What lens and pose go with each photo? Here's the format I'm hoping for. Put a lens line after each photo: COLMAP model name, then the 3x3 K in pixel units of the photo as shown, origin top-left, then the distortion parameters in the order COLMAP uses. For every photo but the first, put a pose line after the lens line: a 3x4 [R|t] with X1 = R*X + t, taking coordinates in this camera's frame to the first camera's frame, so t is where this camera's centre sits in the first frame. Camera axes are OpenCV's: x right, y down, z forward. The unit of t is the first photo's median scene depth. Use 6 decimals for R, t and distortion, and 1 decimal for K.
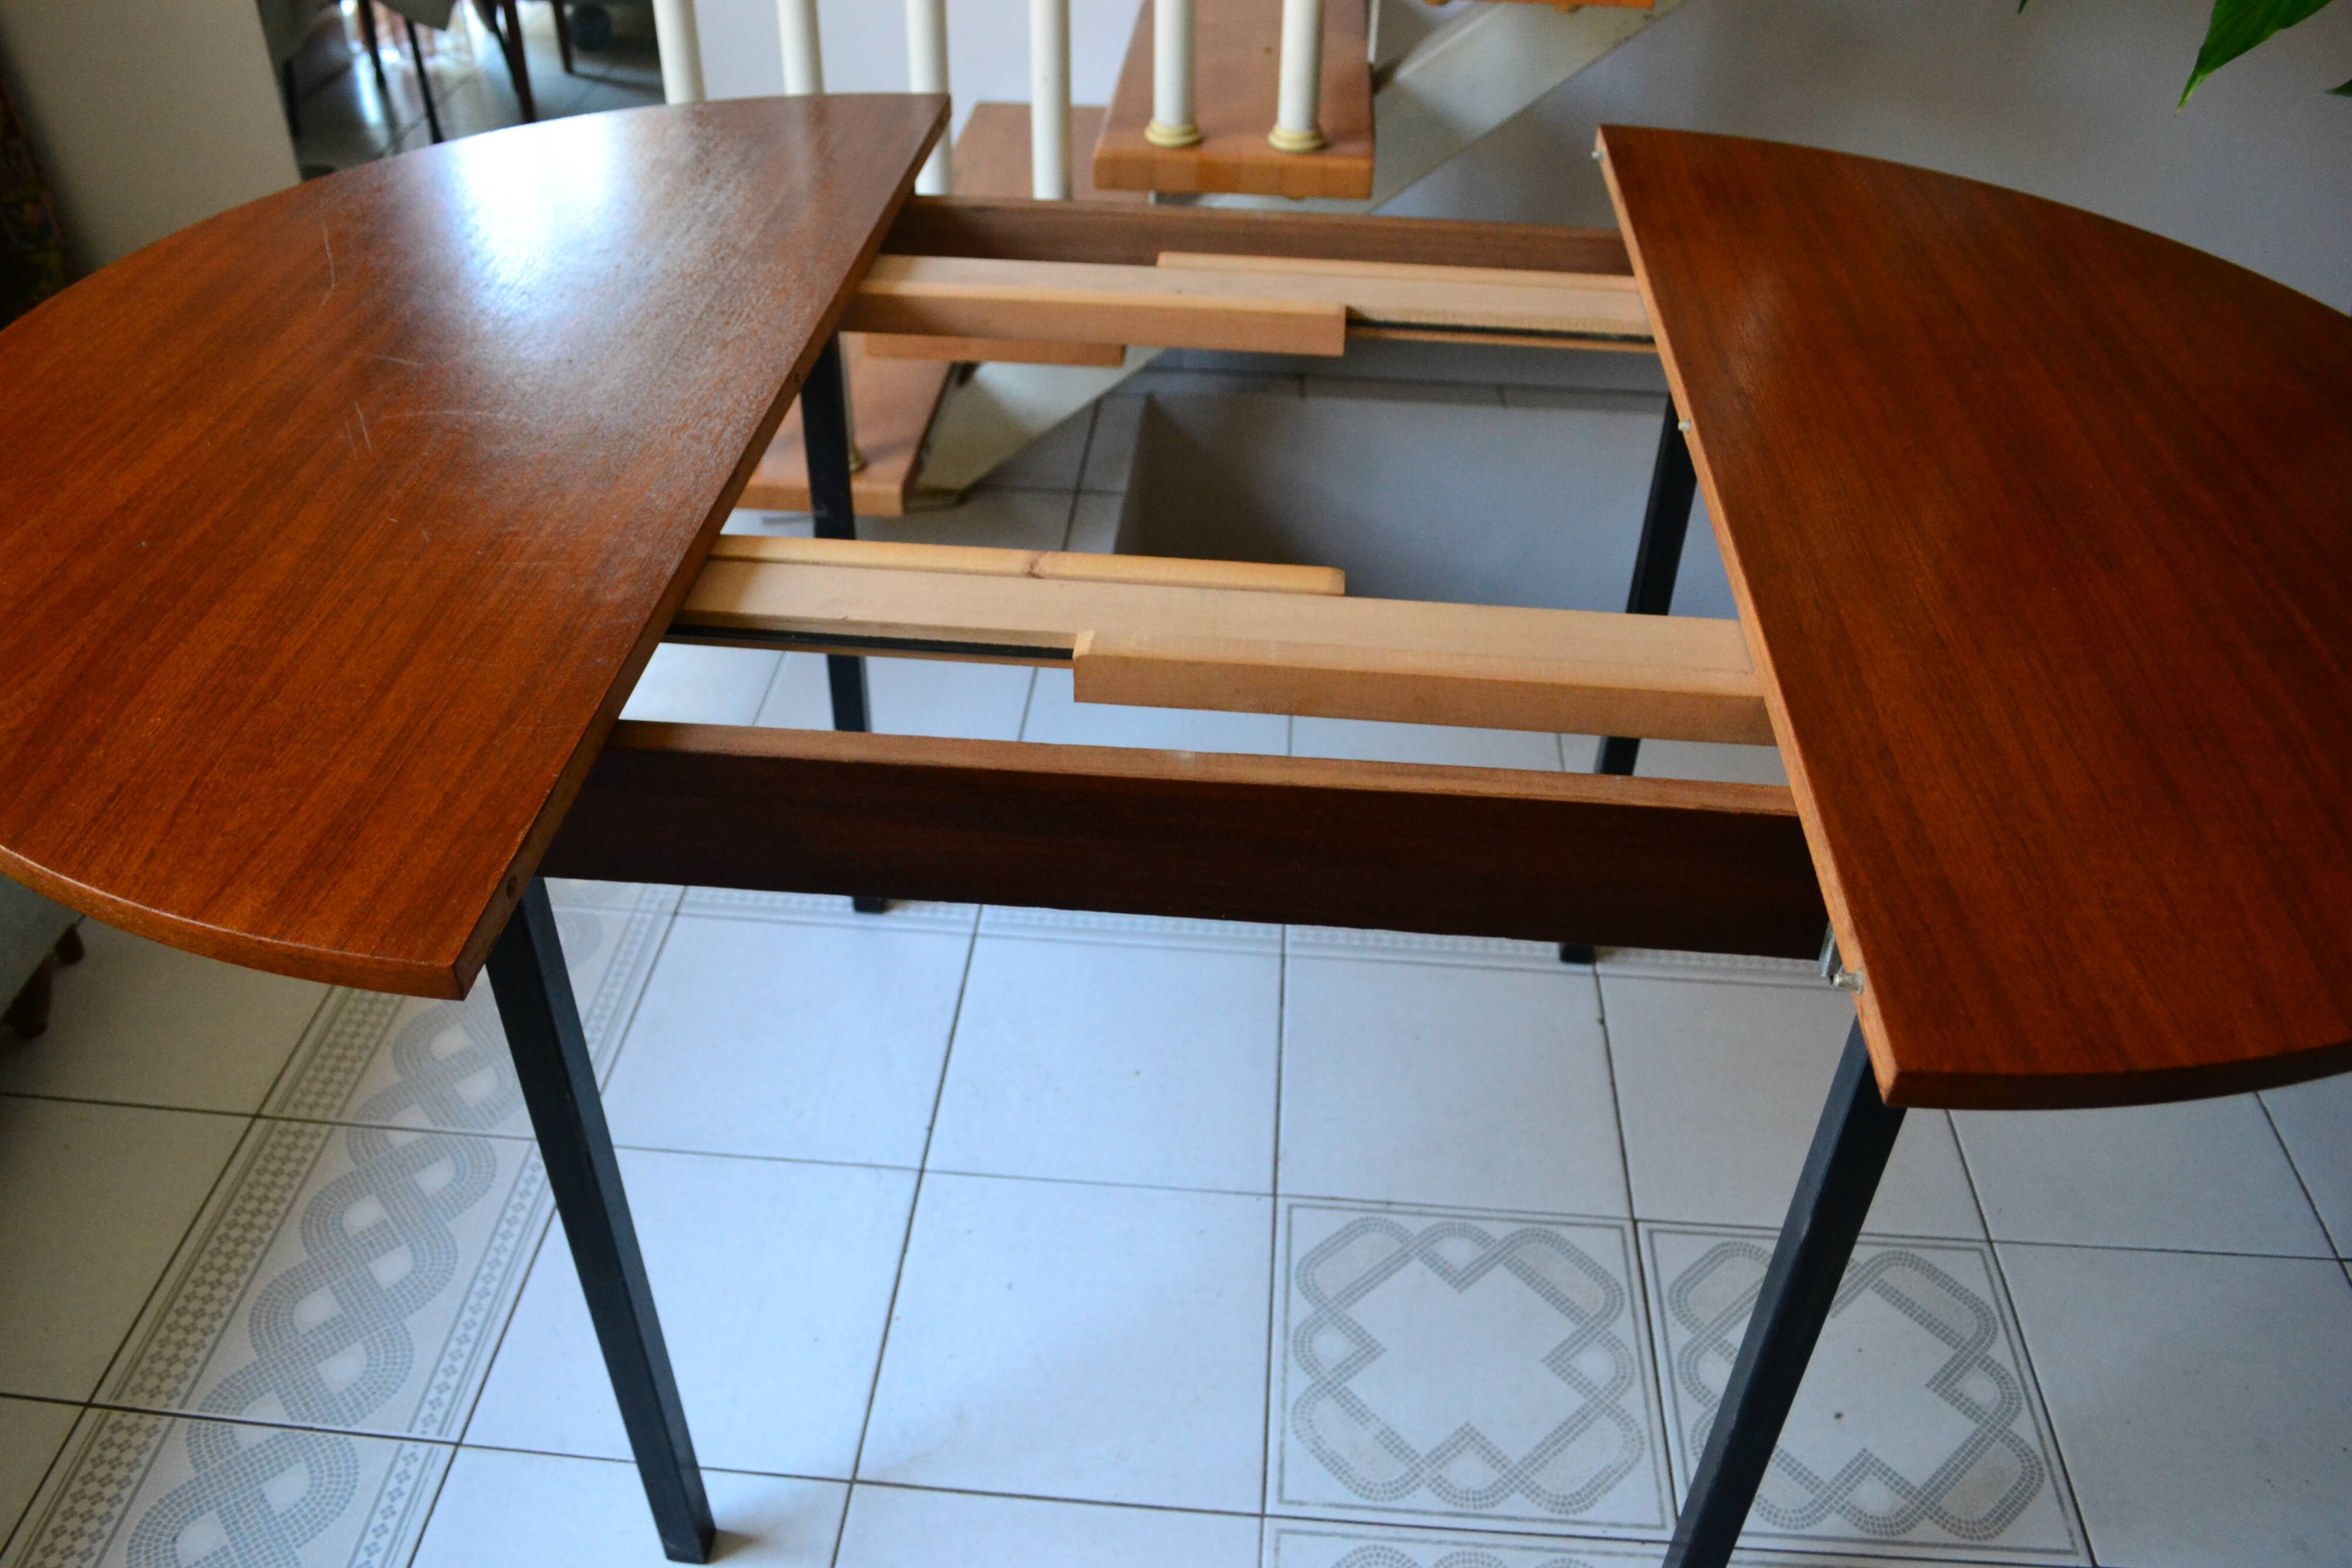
lens RADIAL K [[1810.6, 0, 1119.2], [0, 1810.6, 807.4], [0, 0, 1]] dist [-0.090856, 0.017054]
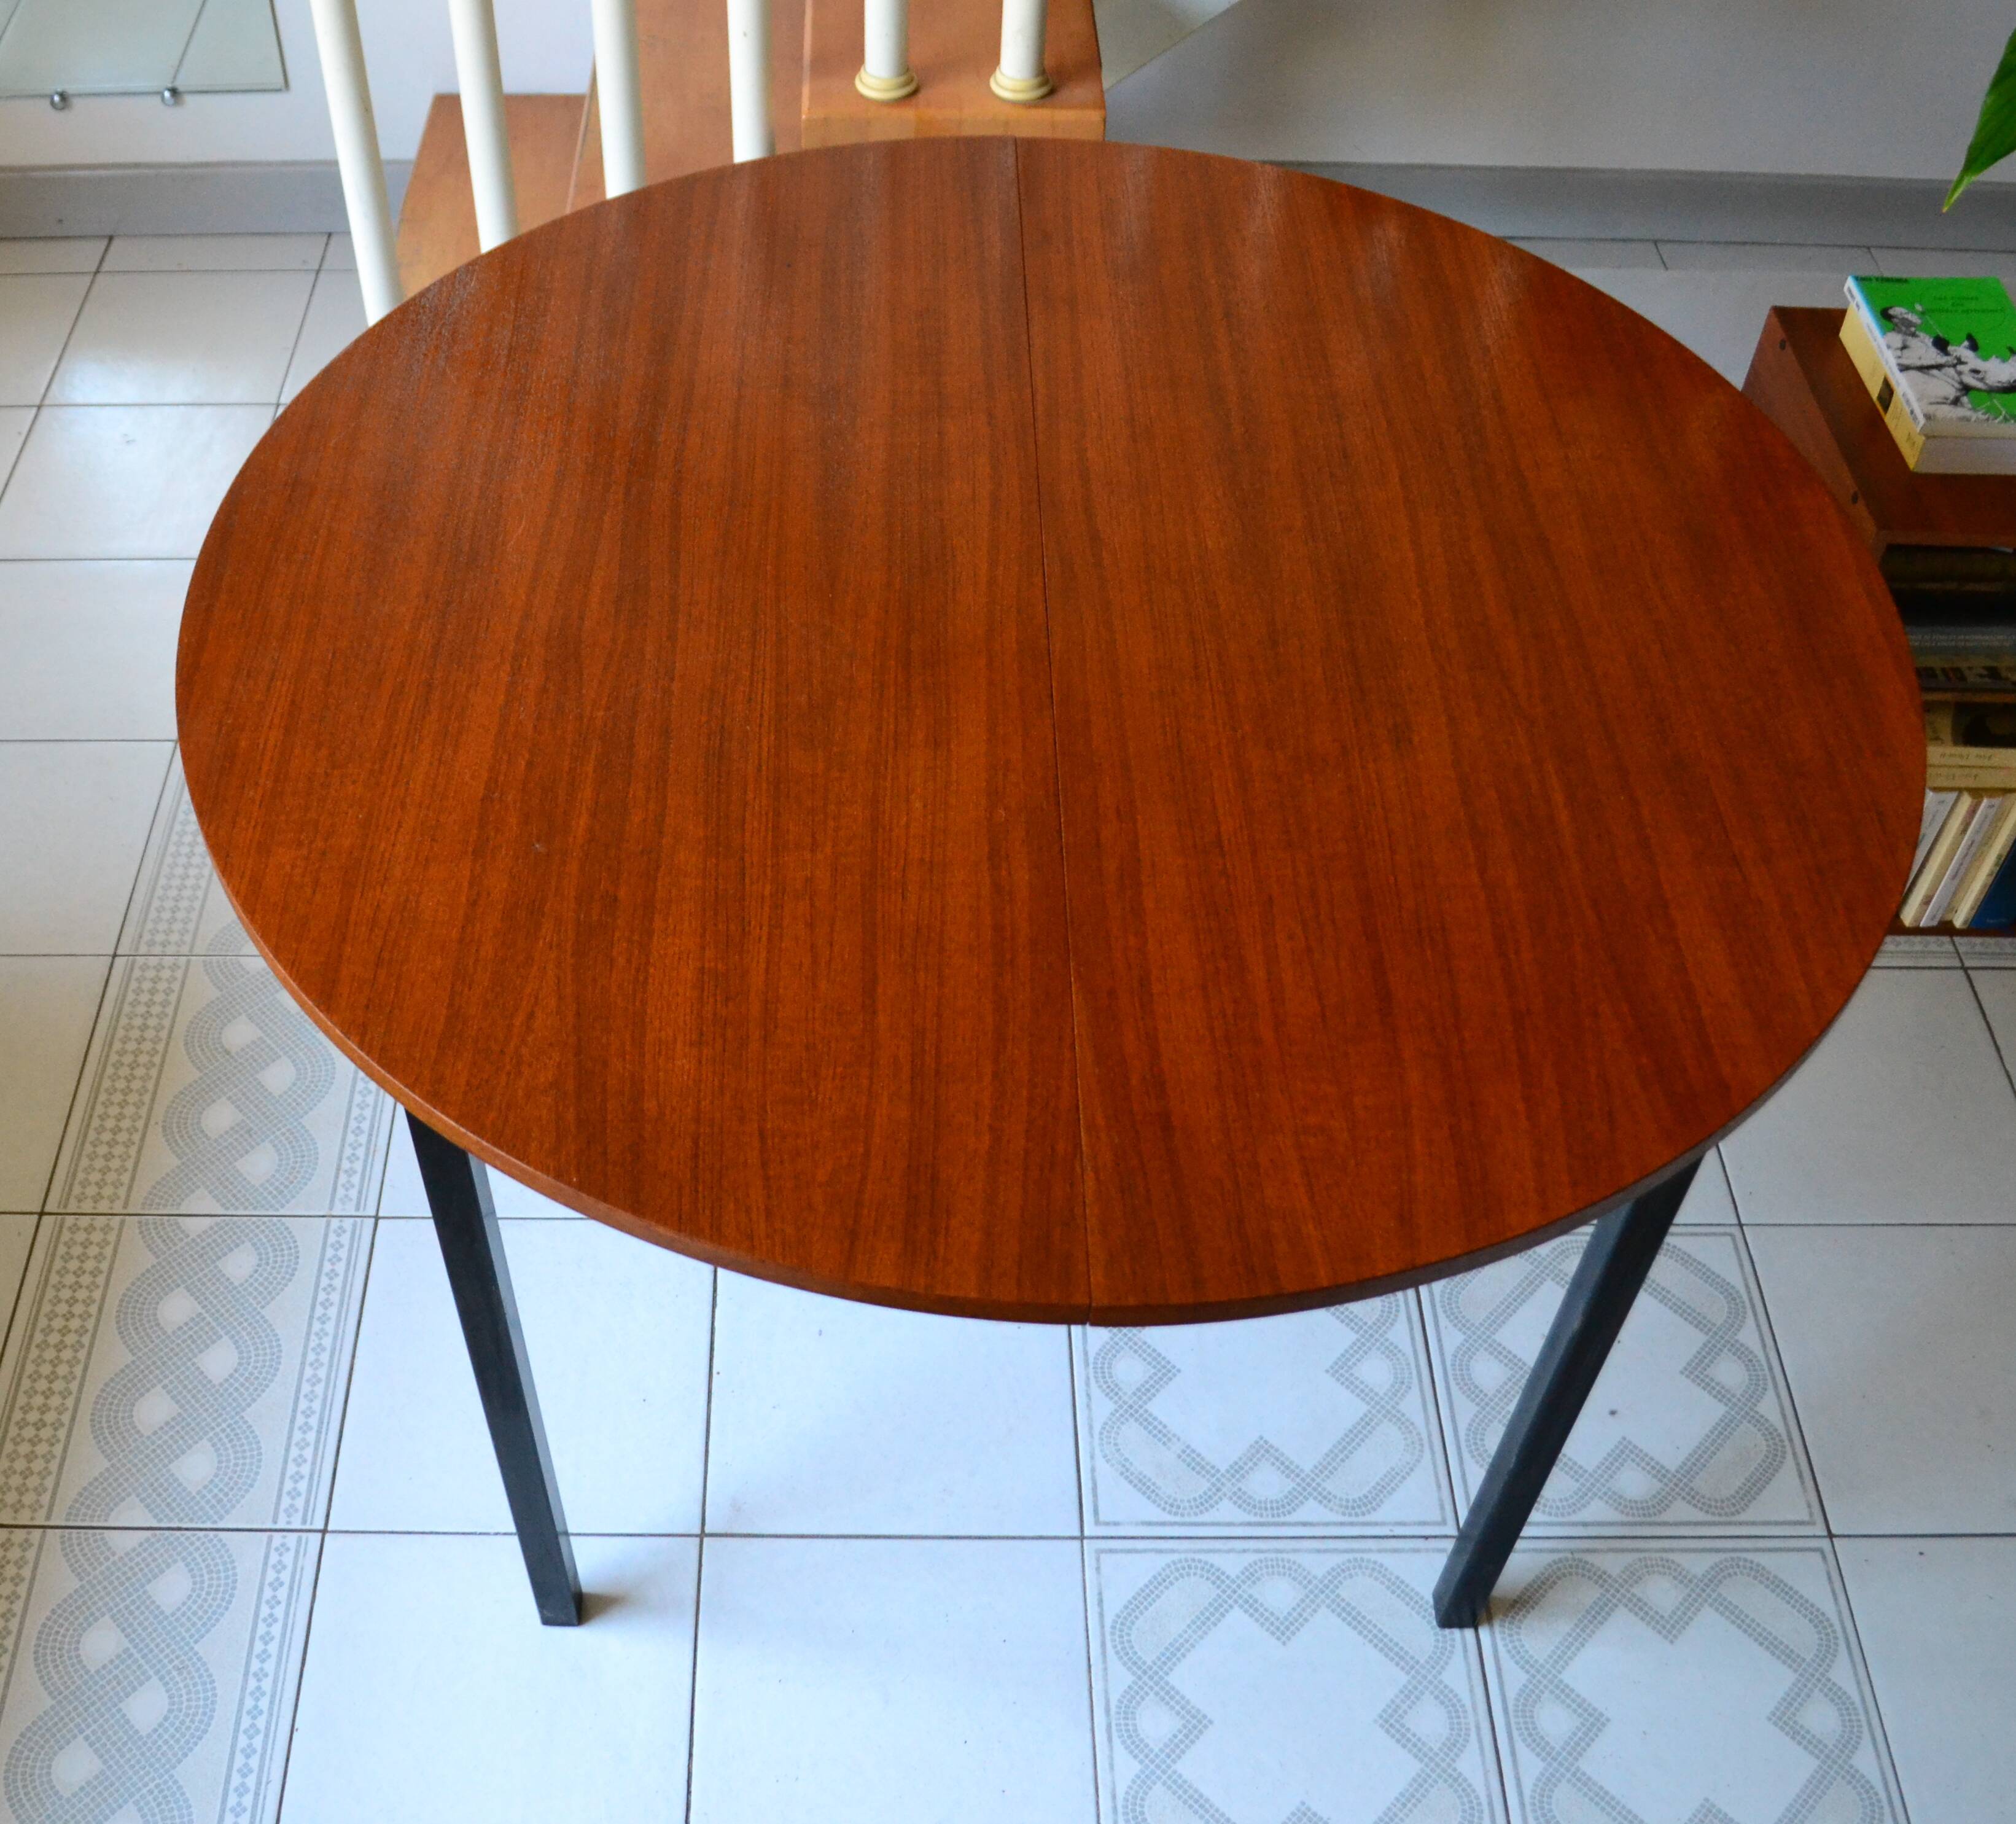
lens RADIAL K [[2210.0, 0, 802.7], [0, 2210.0, 911.3], [0, 0, 1]] dist [-0.080730, 0.000000]
pose [[0.997223, -0.064992, 0.036374, -0.104943], [0.057506, 0.982259, 0.178493, -0.211499], [-0.047330, -0.175906, 0.983269, -0.226811]]
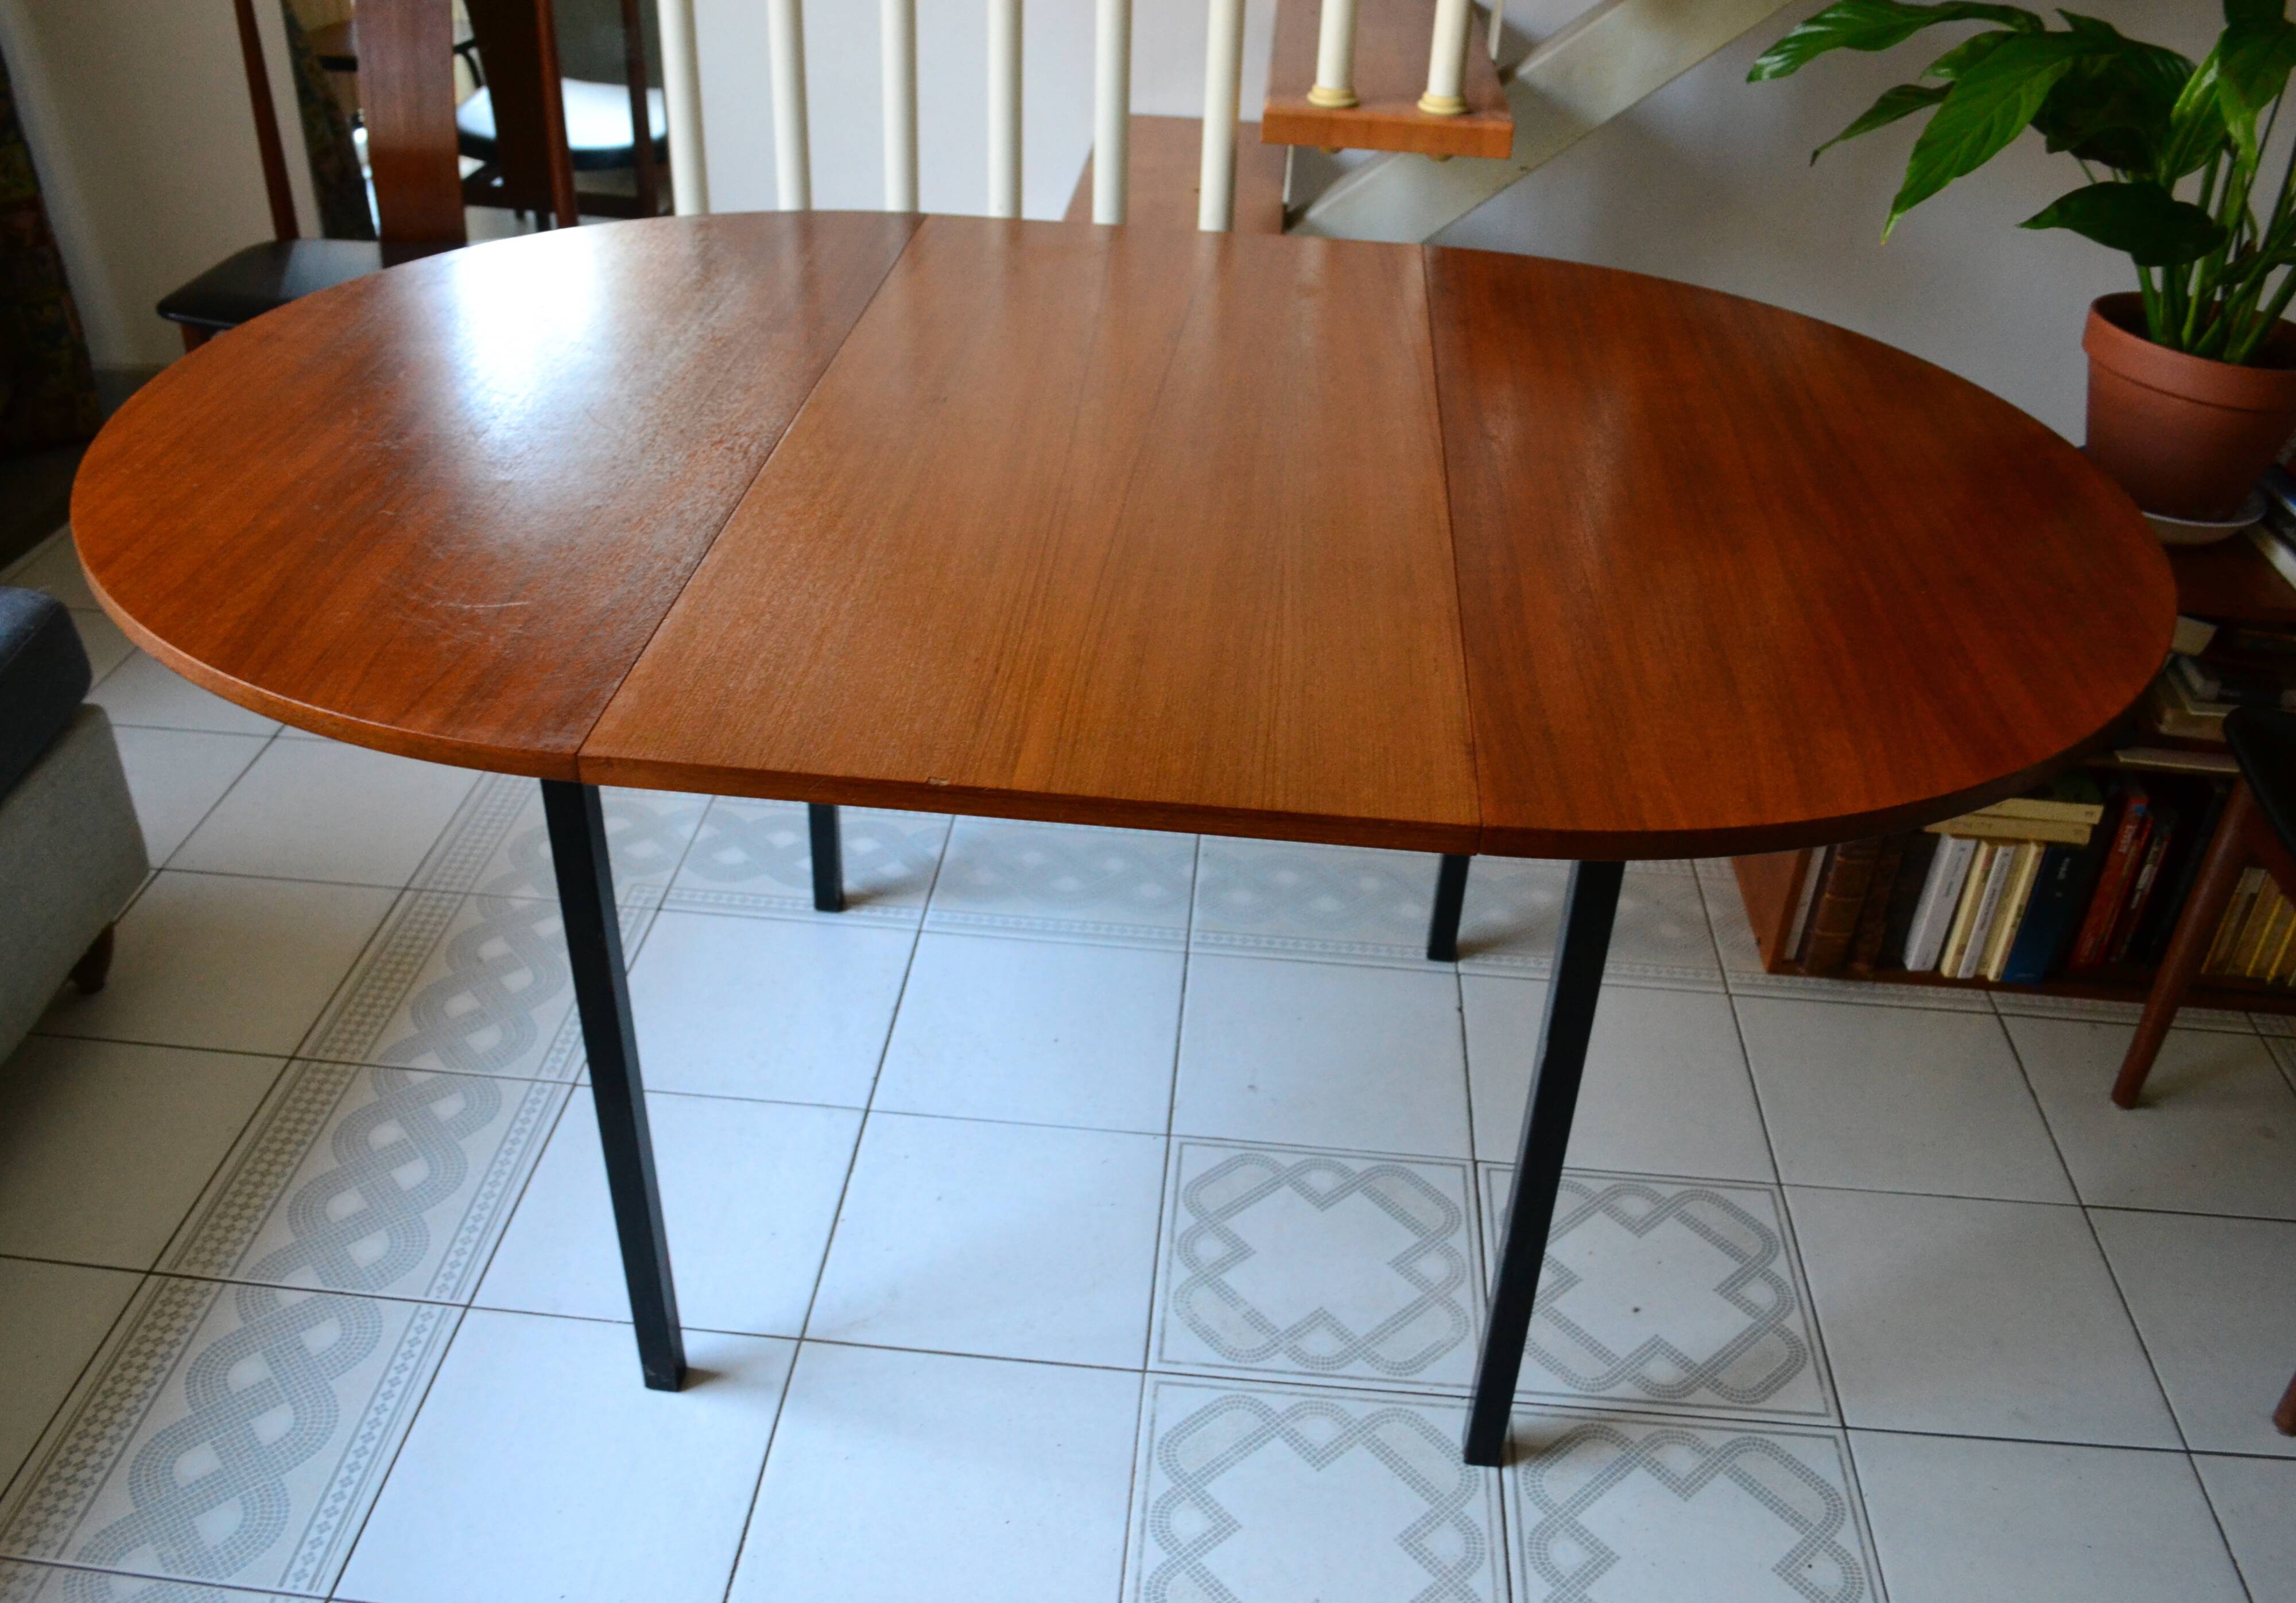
lens RADIAL K [[1930.3, 0, 1109.0], [0, 1930.3, 772.0], [0, 0, 1]] dist [-0.098036, 0.026800]
pose [[0.999679, 0.022484, 0.011666, 0.029953], [-0.021094, 0.993928, -0.107993, 0.125740], [-0.014024, 0.107712, 0.994083, -0.286936]]
